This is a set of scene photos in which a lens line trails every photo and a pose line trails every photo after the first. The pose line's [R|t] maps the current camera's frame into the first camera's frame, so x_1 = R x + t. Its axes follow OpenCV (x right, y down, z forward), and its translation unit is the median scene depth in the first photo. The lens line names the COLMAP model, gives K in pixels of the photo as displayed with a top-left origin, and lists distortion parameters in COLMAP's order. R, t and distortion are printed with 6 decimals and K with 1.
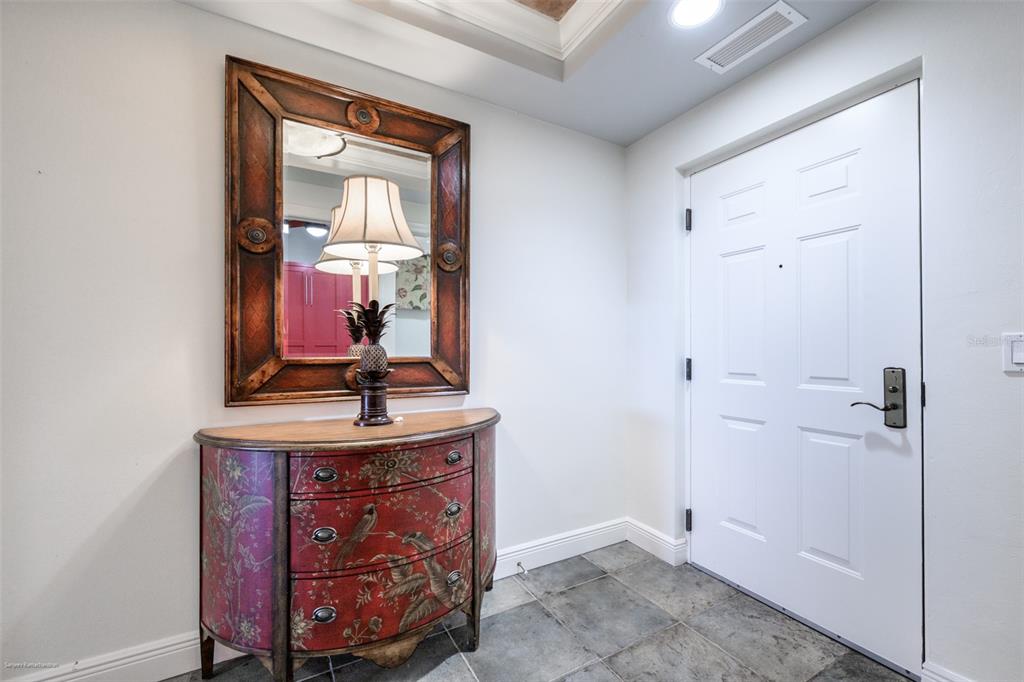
lens RADIAL K [[413.9, 0, 521.0], [0, 413.9, 349.4], [0, 0, 1]] dist [-0.001328, -0.000462]
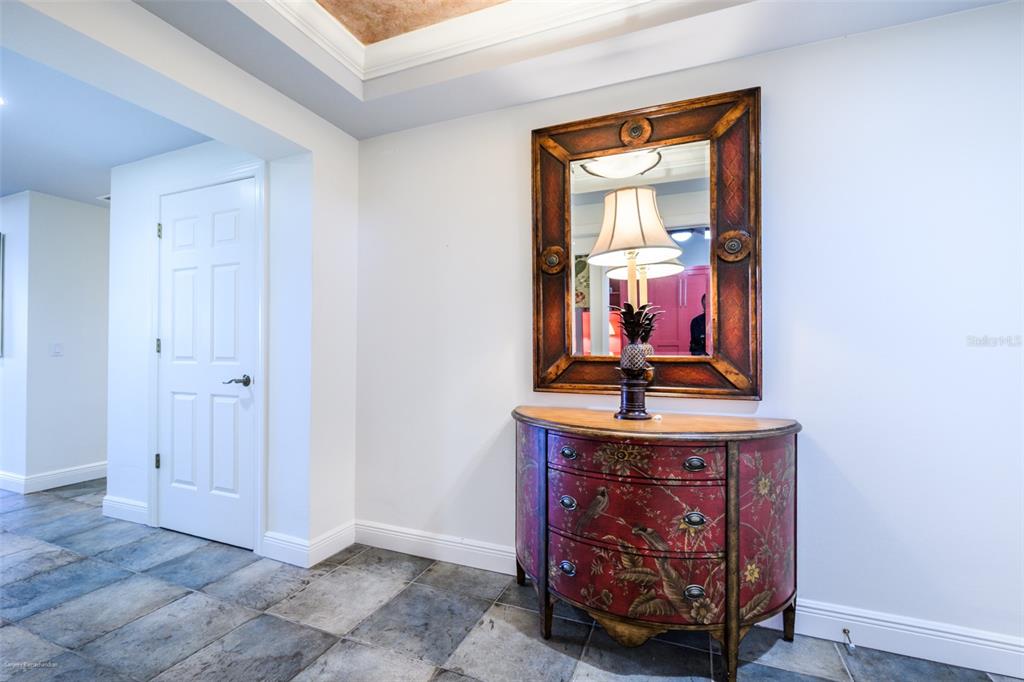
lens RADIAL K [[413.9, 0, 521.0], [0, 413.9, 349.4], [0, 0, 1]] dist [-0.001328, -0.000462]
pose [[0.650453, 0.000500, -0.759546, 0.282226], [0.001271, 0.999998, 0.001746, -0.000144], [0.759545, -0.002101, 0.650451, 0.088641]]
